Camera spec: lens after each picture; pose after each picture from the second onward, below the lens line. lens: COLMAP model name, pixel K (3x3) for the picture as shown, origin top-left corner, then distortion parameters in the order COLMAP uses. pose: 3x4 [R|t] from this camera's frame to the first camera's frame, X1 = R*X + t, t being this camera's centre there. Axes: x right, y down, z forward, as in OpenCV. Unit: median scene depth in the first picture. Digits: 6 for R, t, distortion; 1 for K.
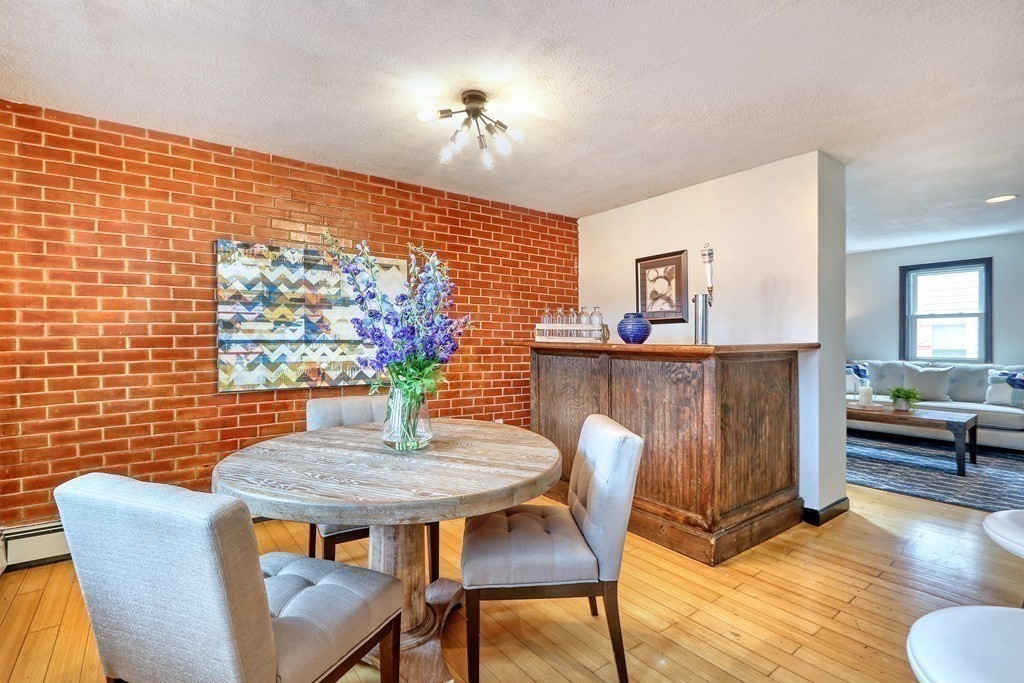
lens RADIAL K [[482.3, 0, 509.3], [0, 482.3, 343.7], [0, 0, 1]] dist [-0.004488, -0.000846]
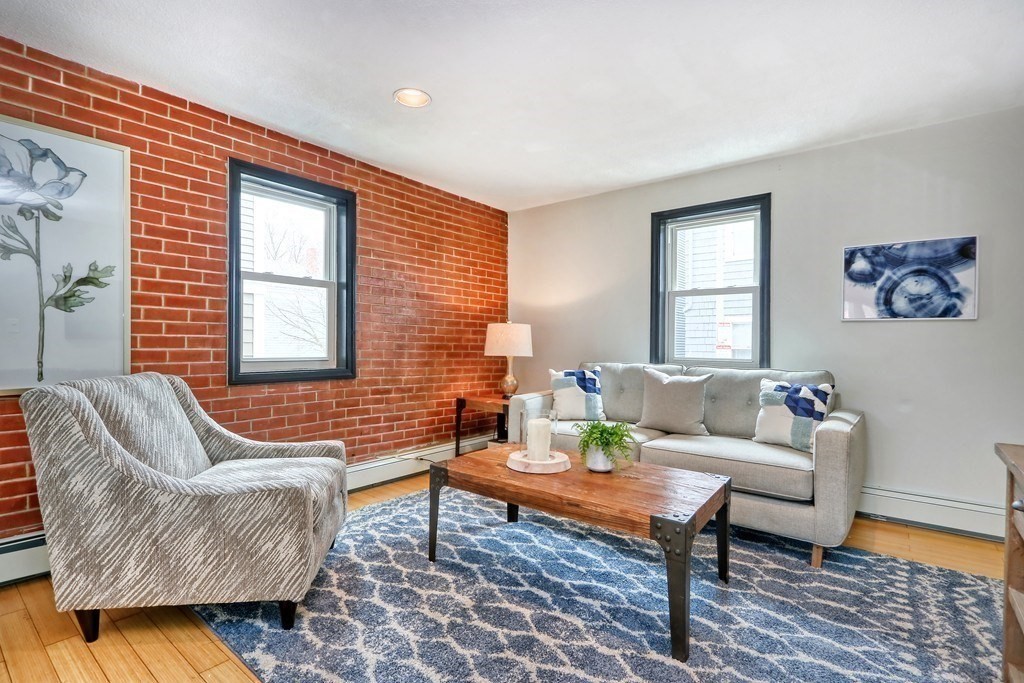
lens RADIAL K [[482.3, 0, 508.7], [0, 482.3, 344.1], [0, 0, 1]] dist [-0.004488, -0.000846]
pose [[0.966998, 0.008529, 0.254641, 0.514301], [-0.008086, 0.999963, -0.002788, 0.014841], [-0.254655, 0.000637, 0.967032, 0.477858]]
